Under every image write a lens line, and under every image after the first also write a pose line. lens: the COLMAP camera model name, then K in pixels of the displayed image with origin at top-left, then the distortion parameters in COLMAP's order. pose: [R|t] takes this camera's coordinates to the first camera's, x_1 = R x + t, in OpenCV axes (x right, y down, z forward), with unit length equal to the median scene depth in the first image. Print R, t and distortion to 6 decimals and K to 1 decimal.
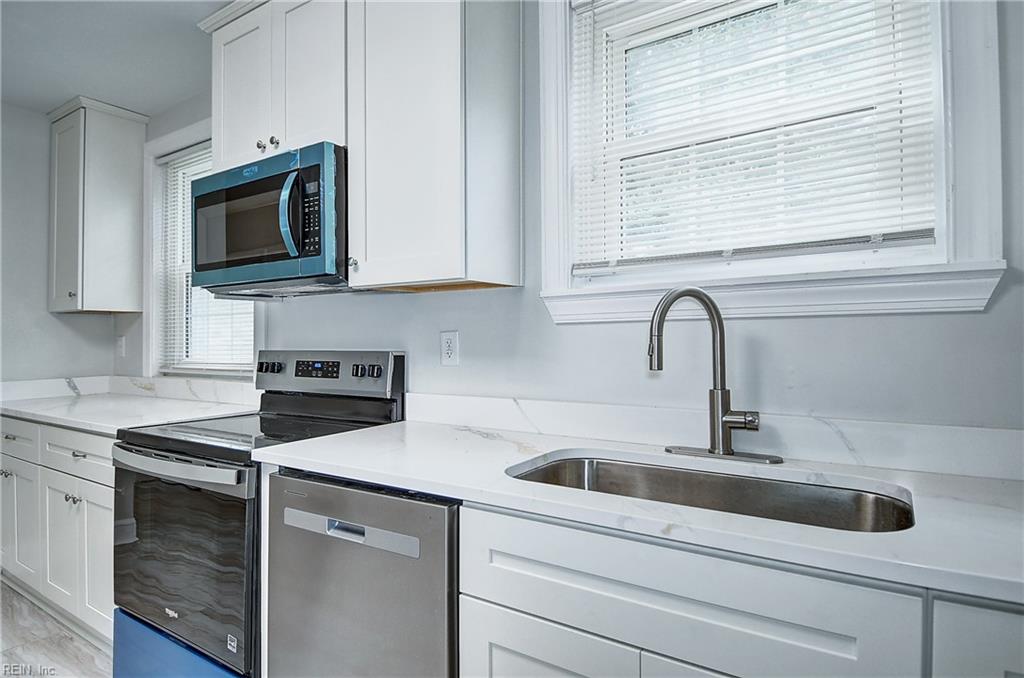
lens RADIAL K [[574.9, 0, 504.7], [0, 574.9, 330.0], [0, 0, 1]] dist [0.044639, -0.048094]
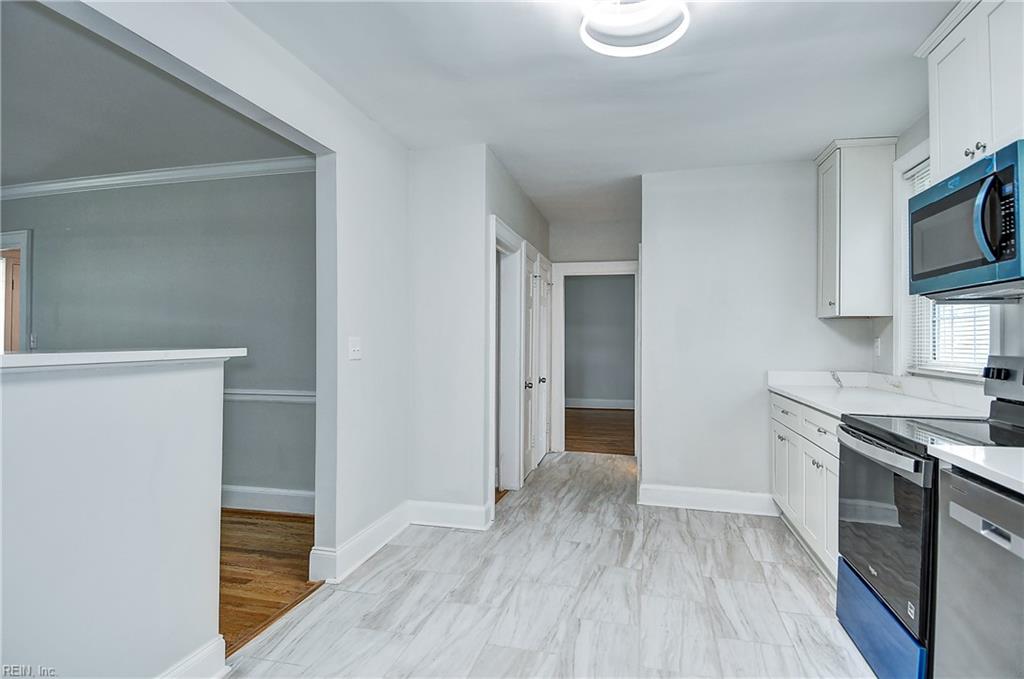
lens RADIAL K [[574.9, 0, 504.7], [0, 574.9, 330.5], [0, 0, 1]] dist [0.044639, -0.048094]
pose [[0.345777, 0.000686, -0.938317, 0.227182], [0.002194, 0.999996, 0.001540, -0.010386], [0.938314, -0.002592, 0.345774, -0.100677]]
